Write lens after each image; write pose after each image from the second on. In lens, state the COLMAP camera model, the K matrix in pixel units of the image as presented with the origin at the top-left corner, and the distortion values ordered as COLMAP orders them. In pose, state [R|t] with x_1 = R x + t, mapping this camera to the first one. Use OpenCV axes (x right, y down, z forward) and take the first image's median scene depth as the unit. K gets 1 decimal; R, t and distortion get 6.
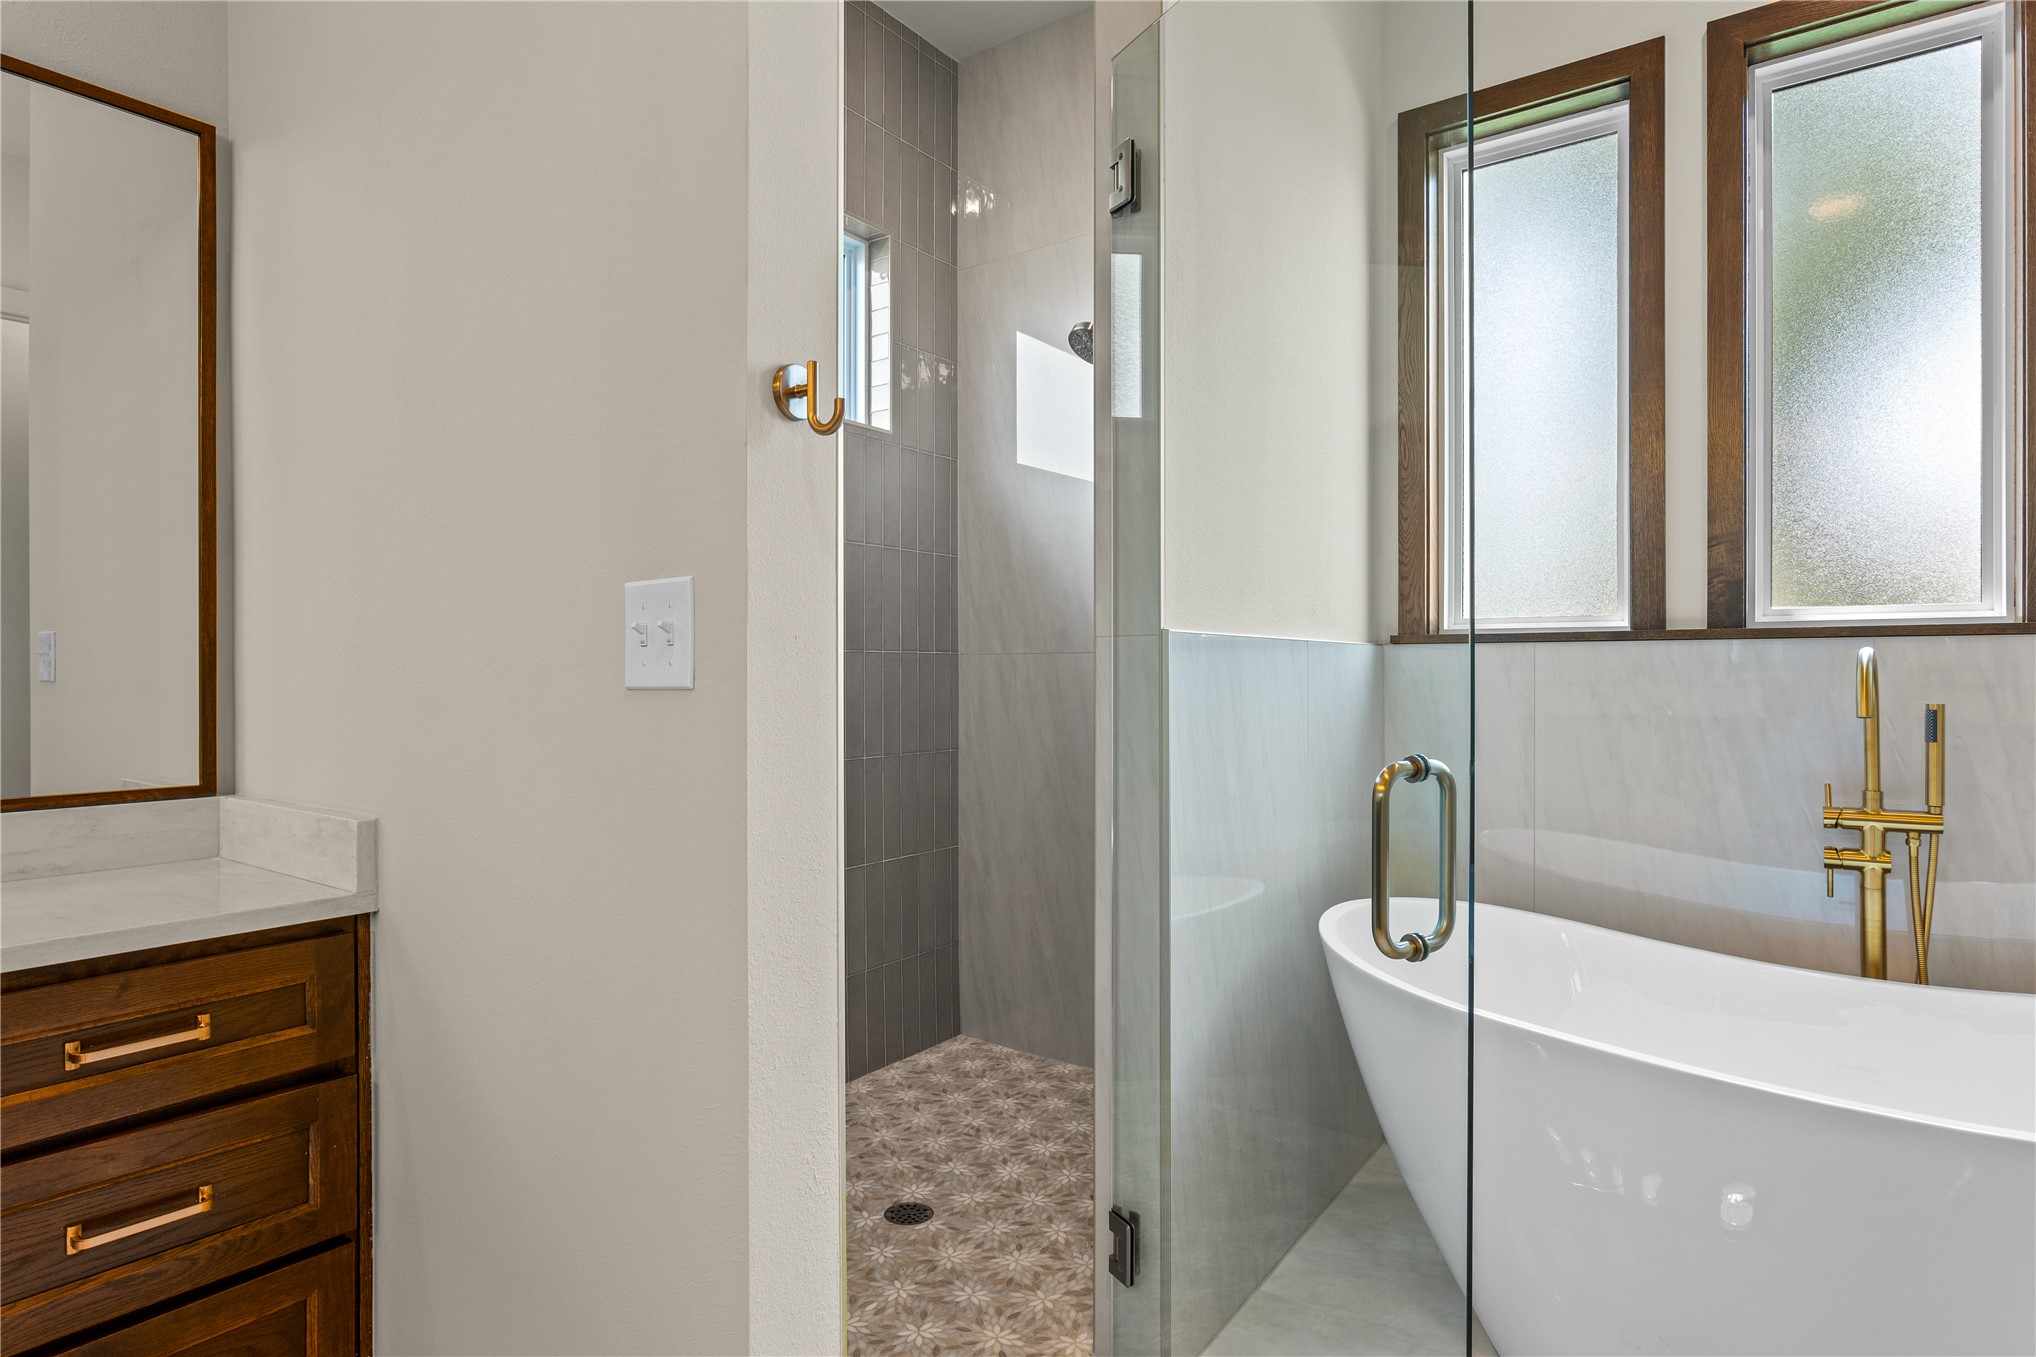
lens RADIAL K [[1103.8, 0, 1021.4], [0, 1103.8, 675.1], [0, 0, 1]] dist [-0.022019, 0.010646]
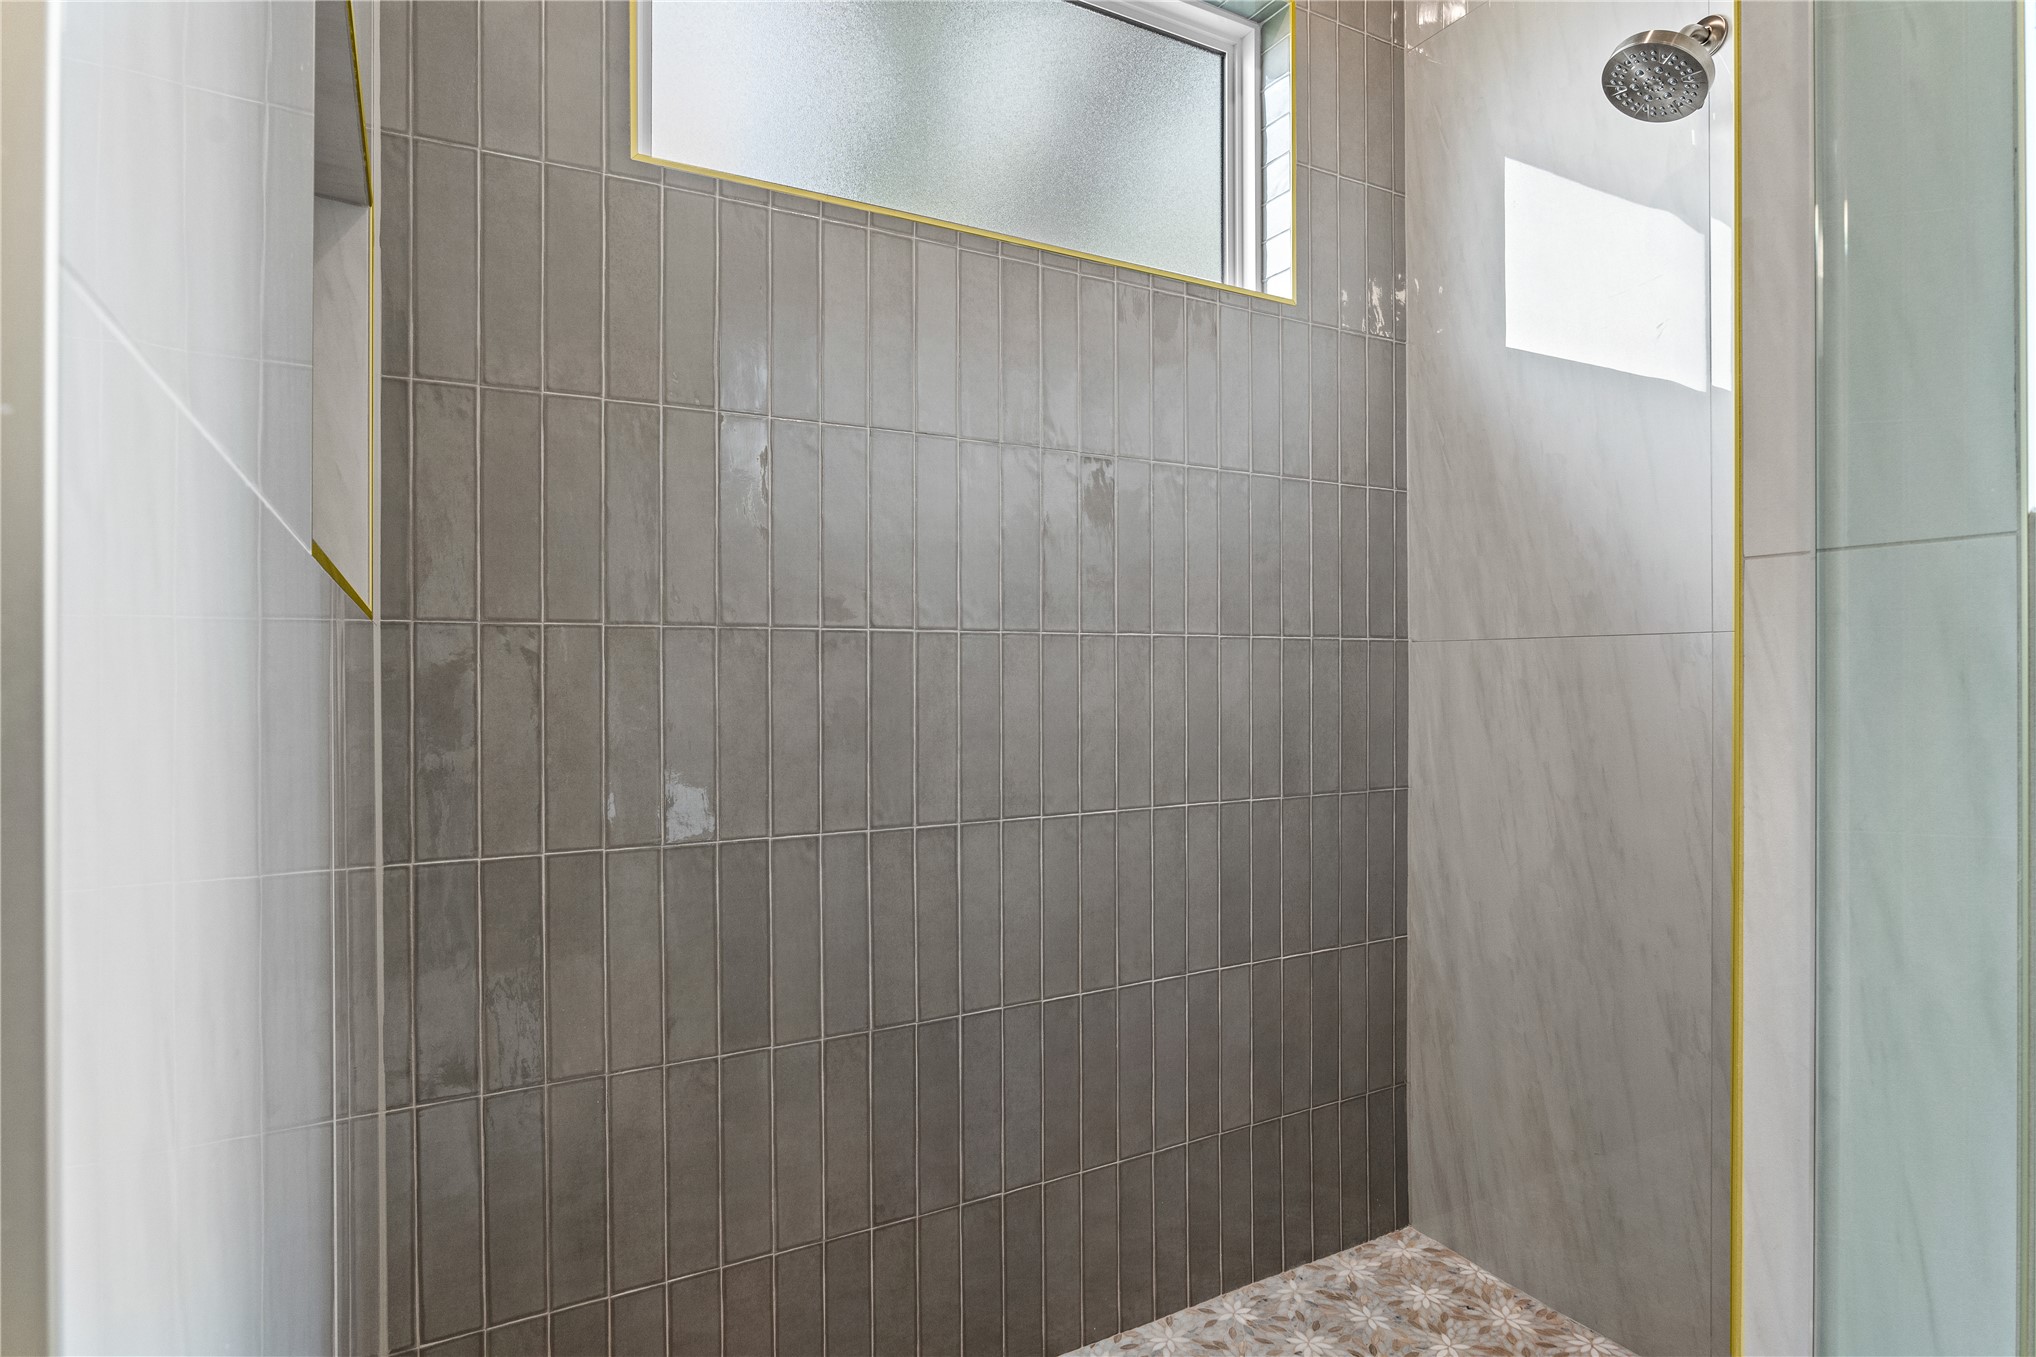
lens RADIAL K [[1103.8, 0, 1011.7], [0, 1103.8, 668.3], [0, 0, 1]] dist [-0.022019, 0.010646]
pose [[0.908855, 0.000438, -0.417112, 0.001466], [-0.002766, 0.999984, -0.004977, 0.000915], [0.417103, 0.005677, 0.908841, 0.328452]]
